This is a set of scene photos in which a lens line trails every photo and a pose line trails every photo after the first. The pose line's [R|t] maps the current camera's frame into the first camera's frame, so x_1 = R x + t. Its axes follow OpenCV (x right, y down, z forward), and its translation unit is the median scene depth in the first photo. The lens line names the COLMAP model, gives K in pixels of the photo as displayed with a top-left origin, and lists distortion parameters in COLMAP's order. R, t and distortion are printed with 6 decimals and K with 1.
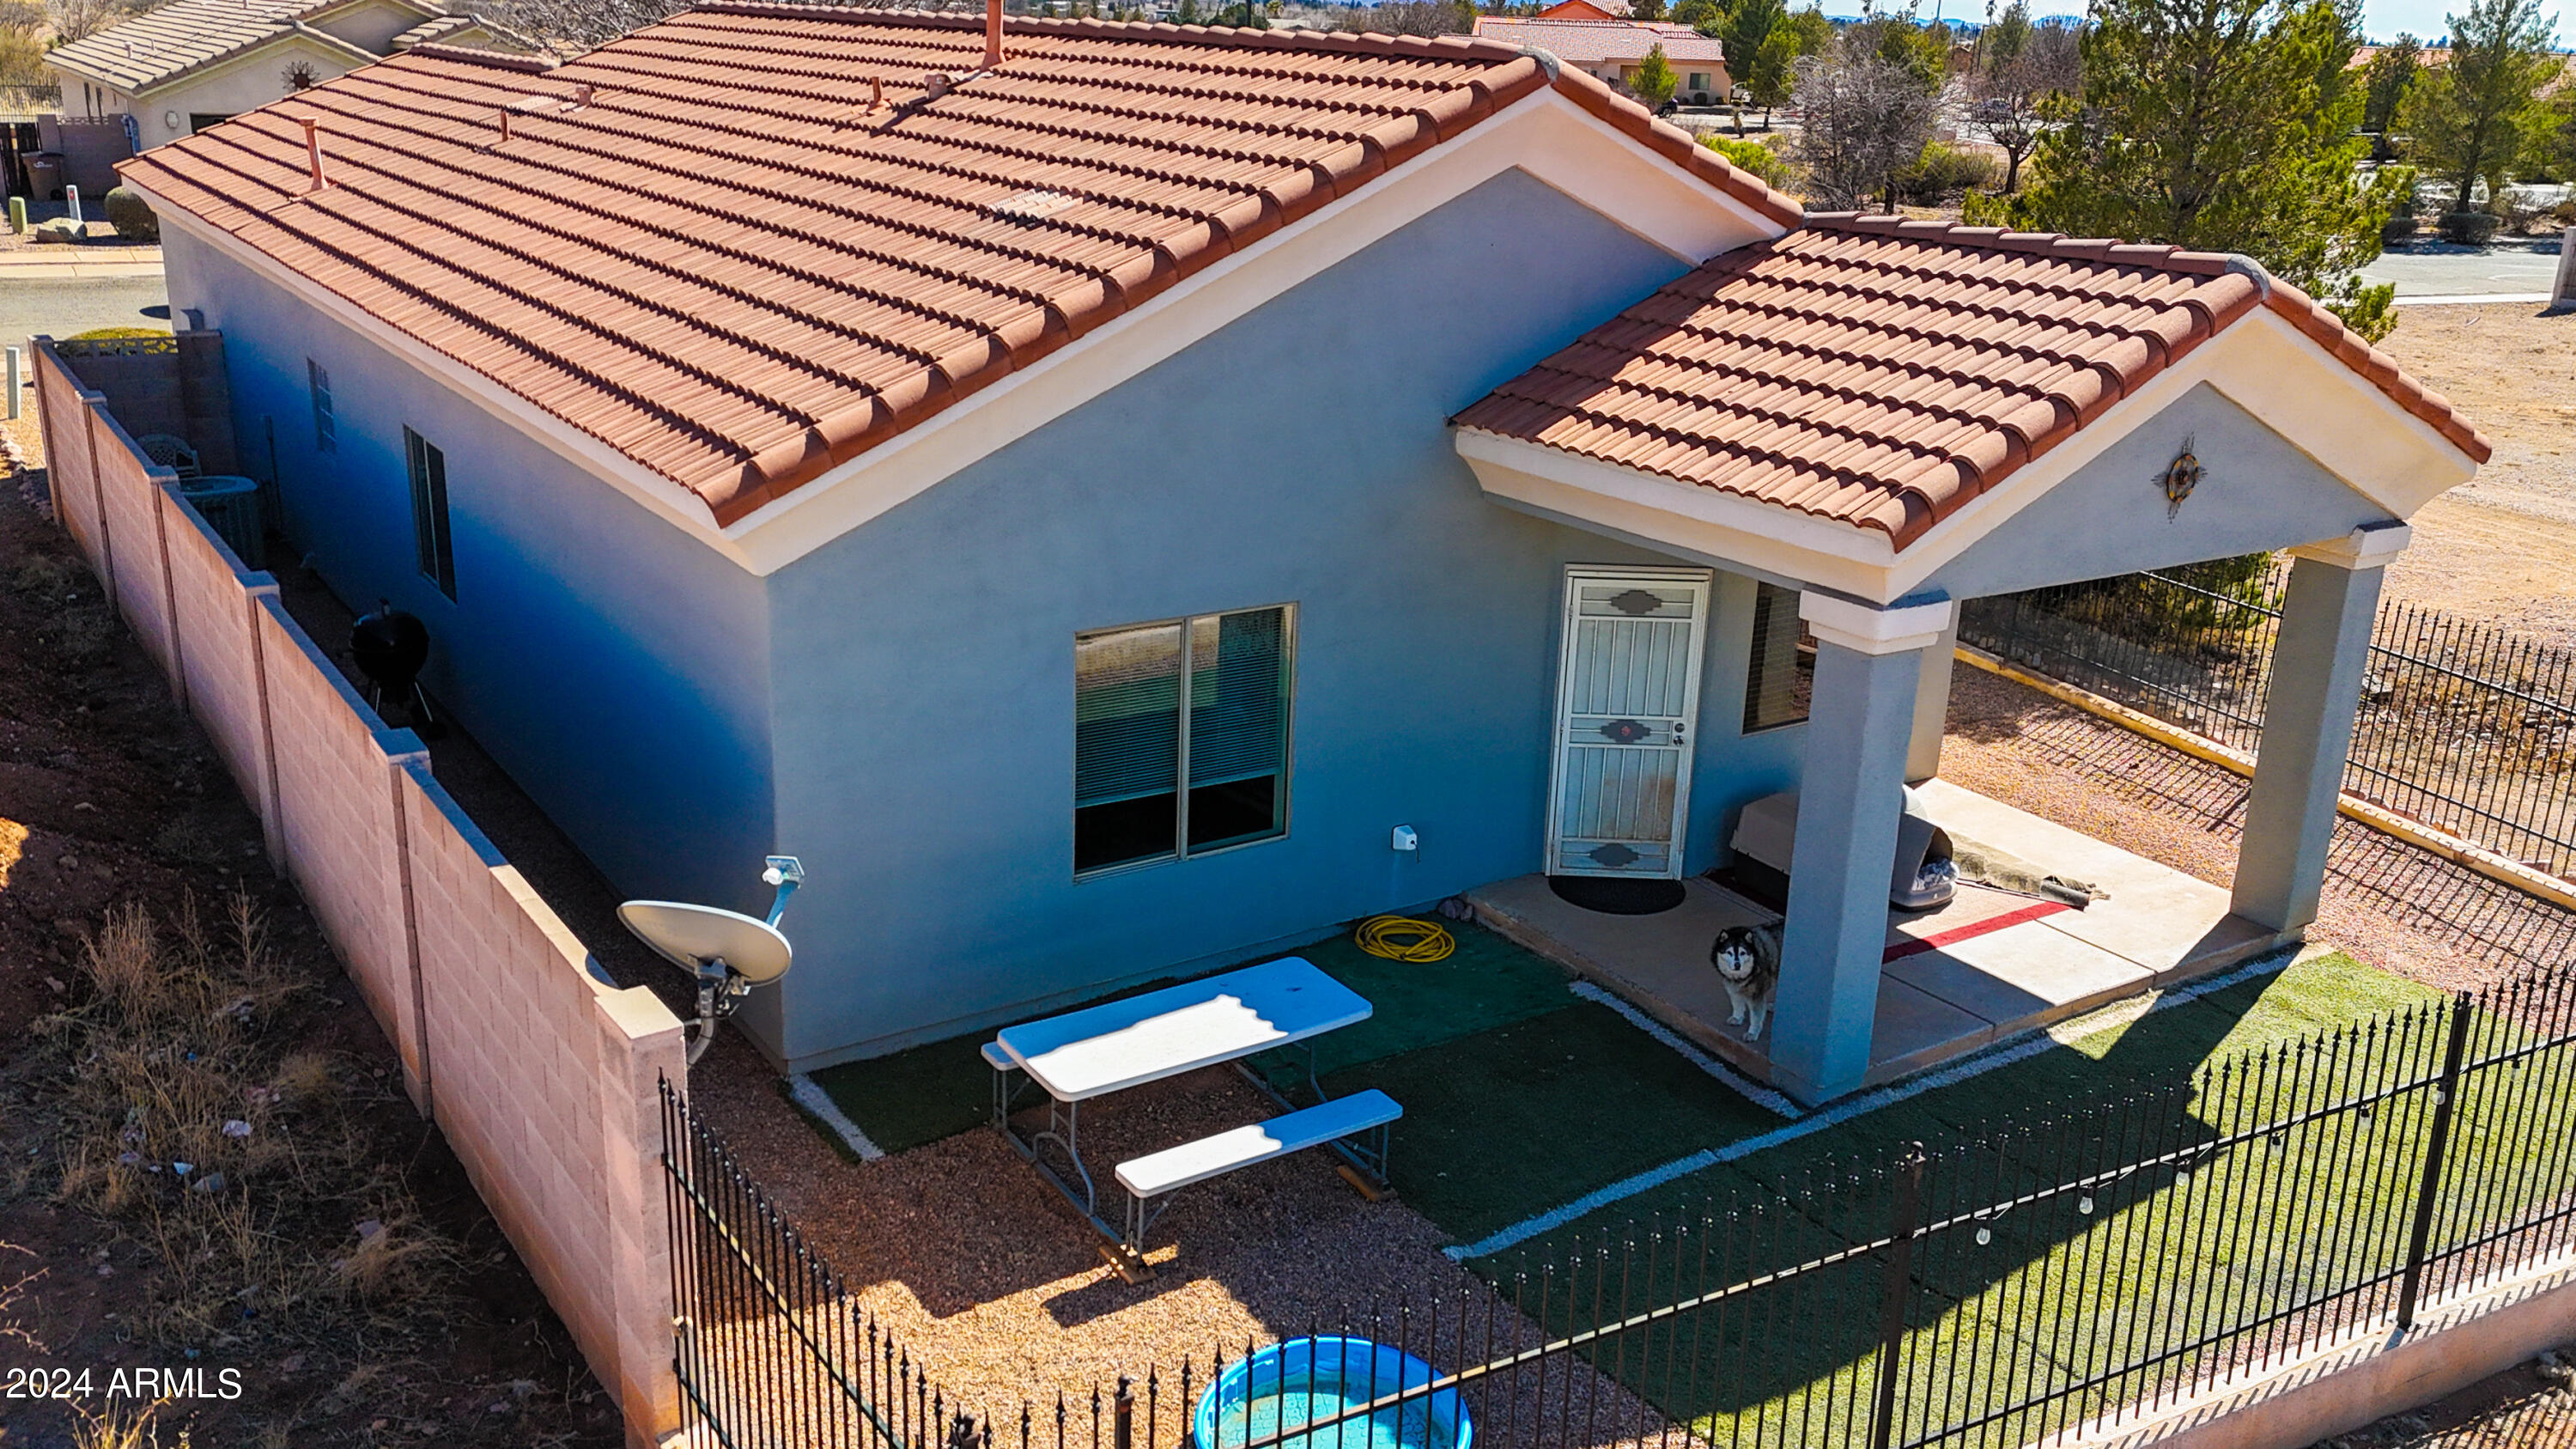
lens RADIAL K [[2101.2, 0, 1288.0], [0, 2101.2, 724.5], [0, 0, 1]] dist [0.068250, -0.057768]
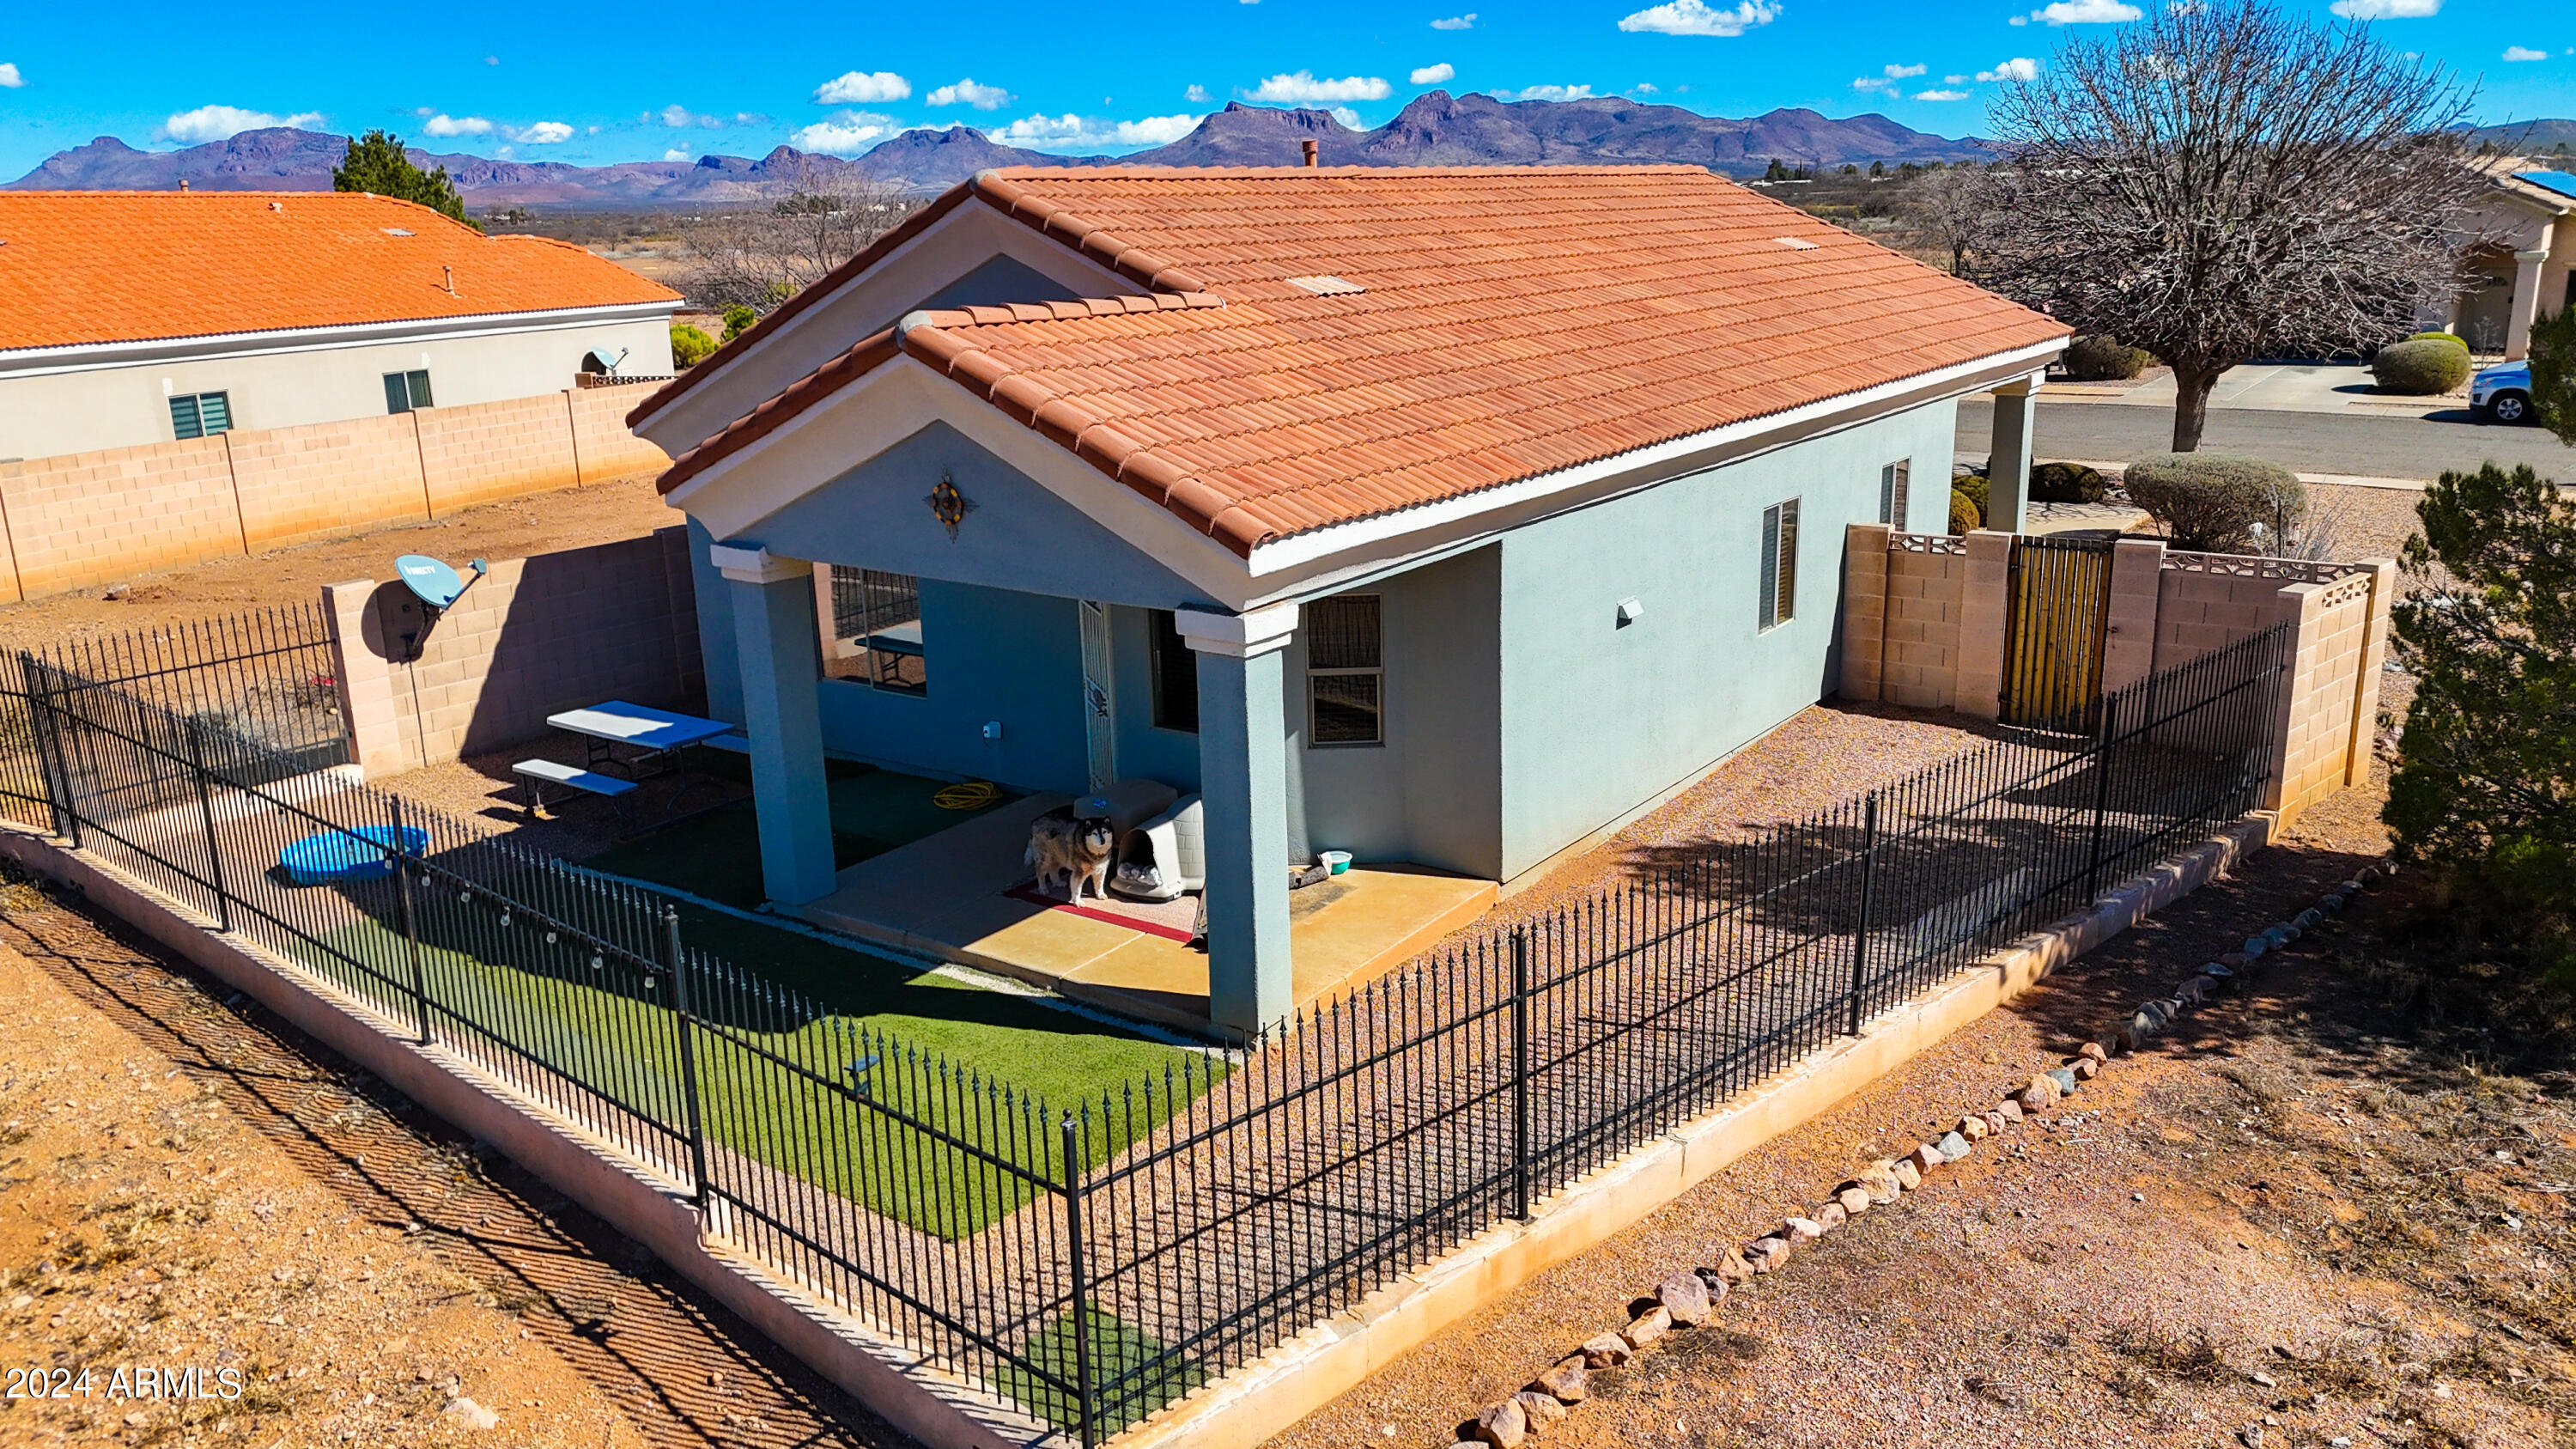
lens RADIAL K [[1857.3, 0, 1288.0], [0, 1857.3, 724.5], [0, 0, 1]] dist [0.074050, -0.069357]
pose [[0.329086, 0.199665, -0.922950, 1.366539], [-0.239203, 0.963139, 0.123069, -0.160004], [0.913501, 0.180272, 0.364715, 0.773014]]
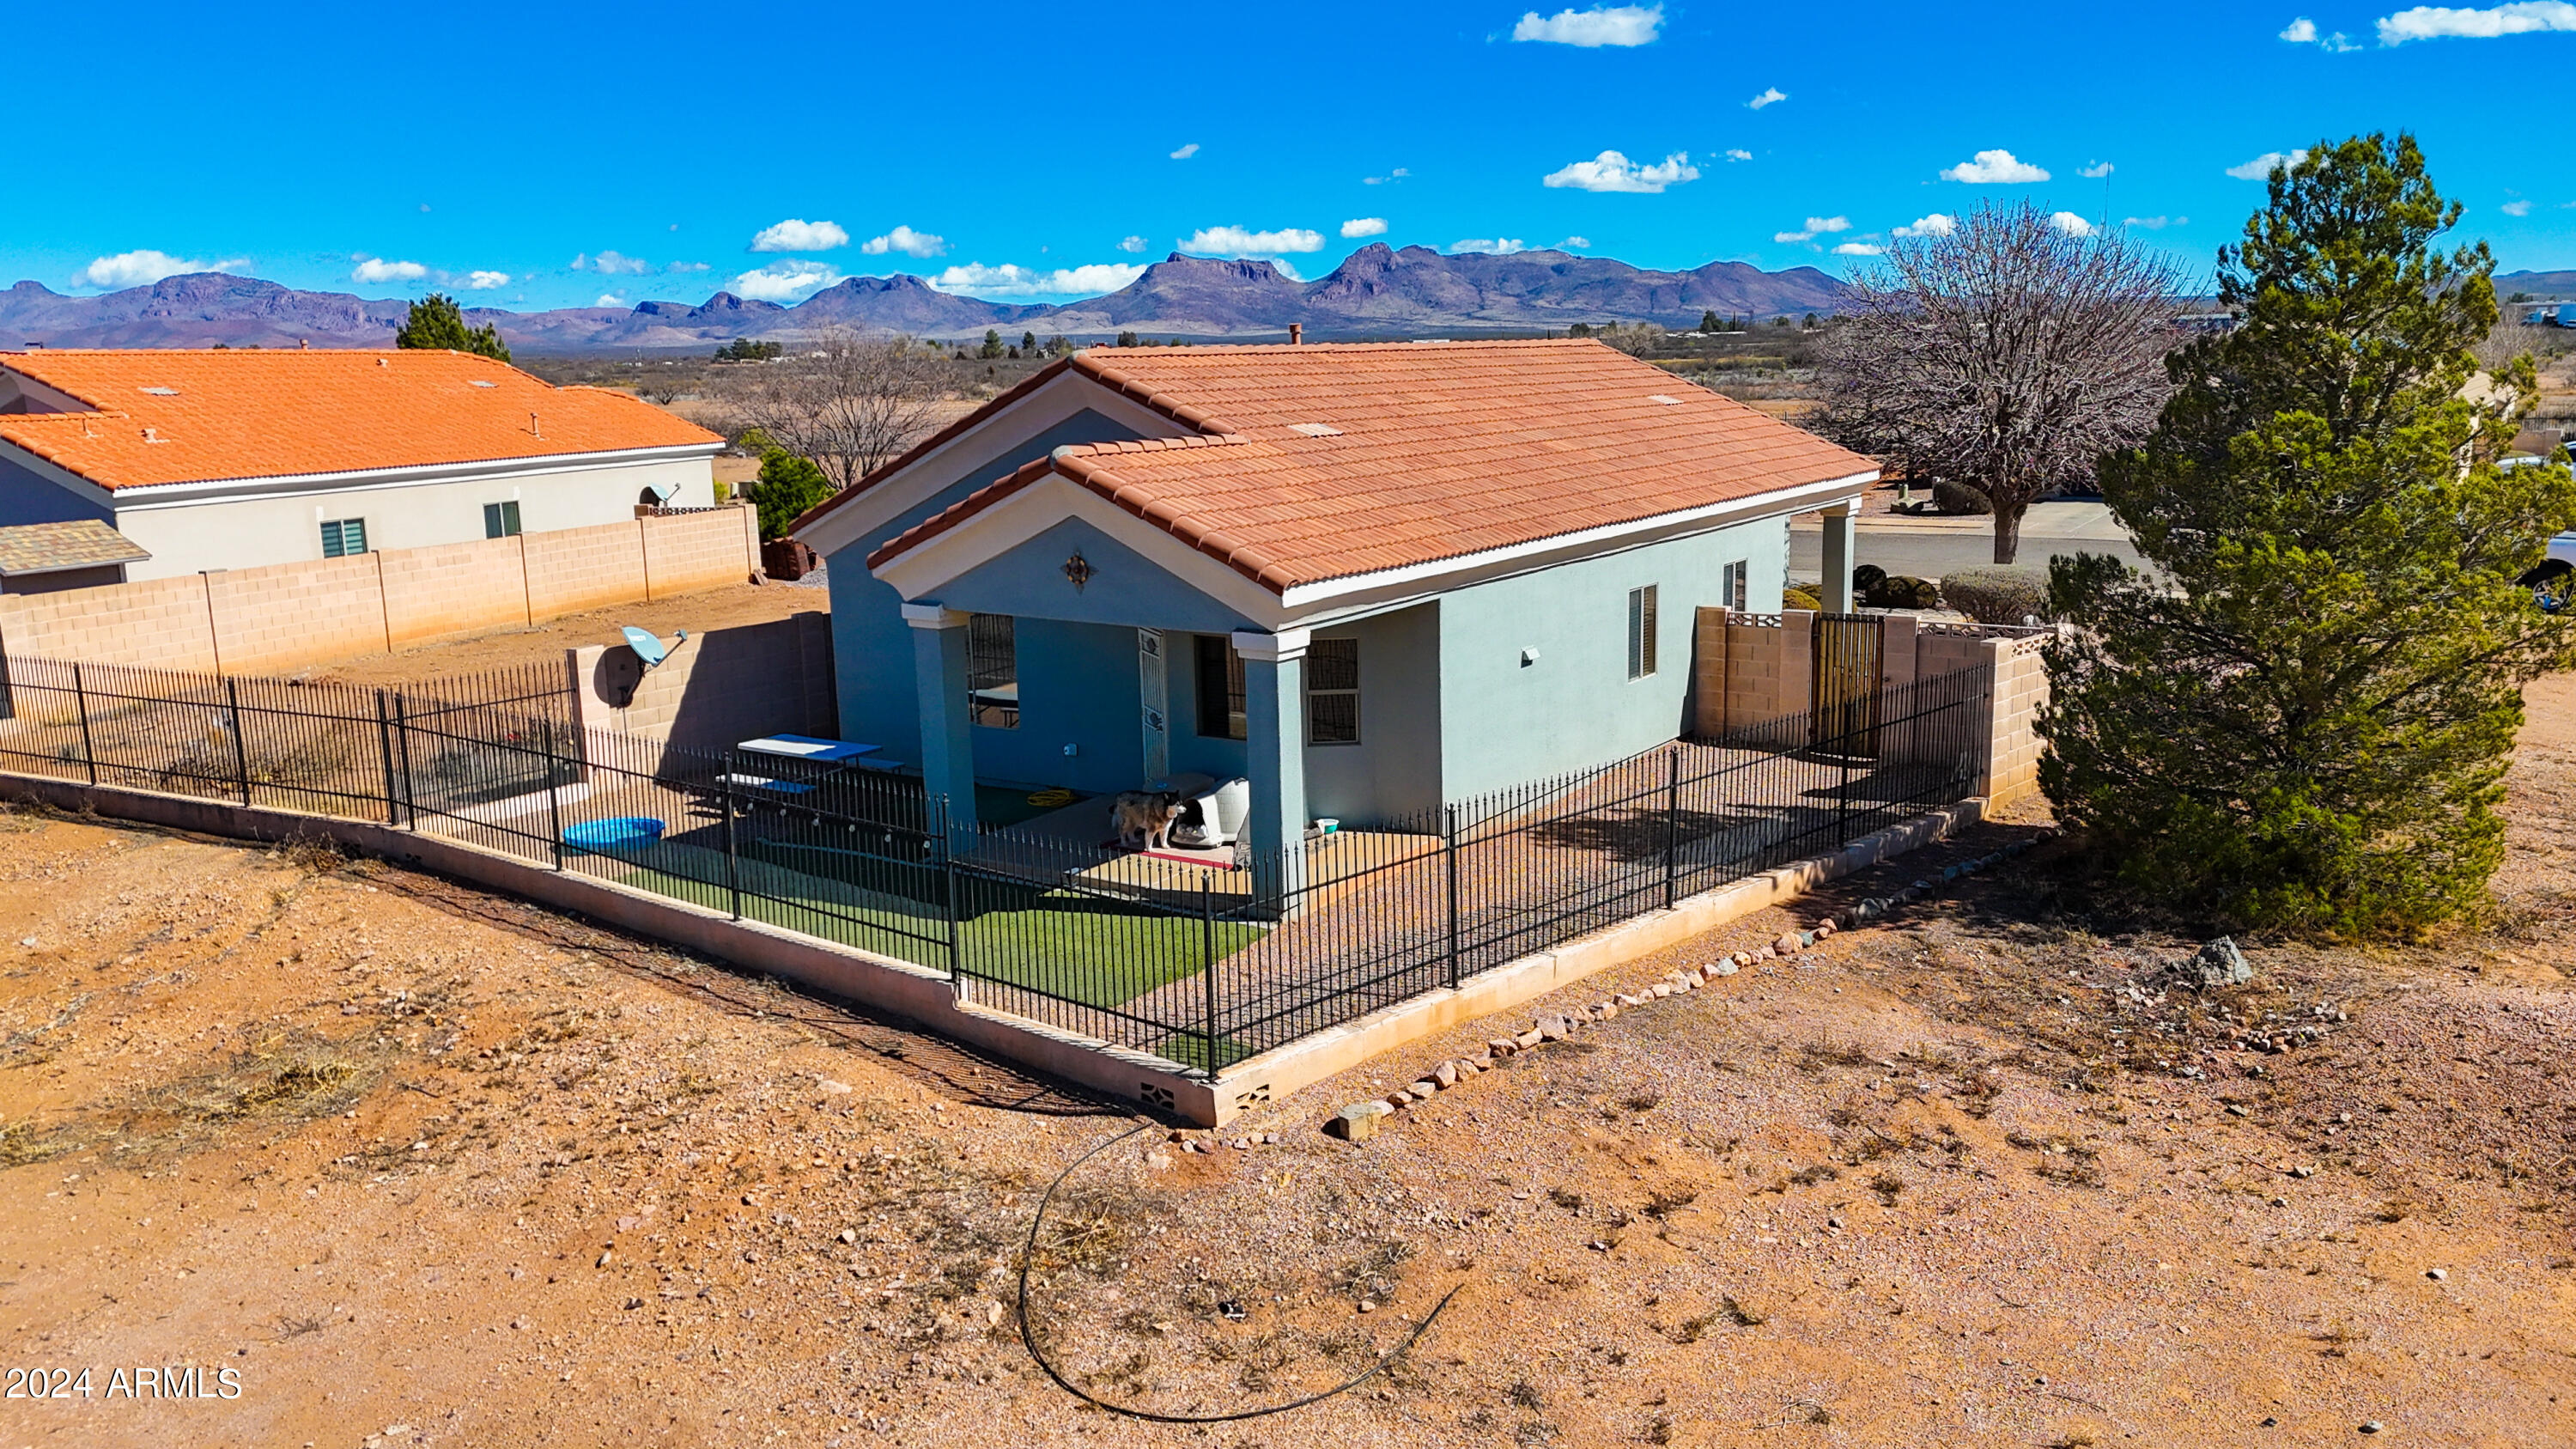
lens RADIAL K [[1875.1, 0, 1288.0], [0, 1875.1, 724.5], [0, 0, 1]] dist [0.103609, -0.134581]
pose [[0.356957, 0.127508, -0.925378, 1.846272], [-0.238161, 0.970324, 0.041833, -0.092362], [0.903250, 0.205456, 0.376731, 0.558840]]
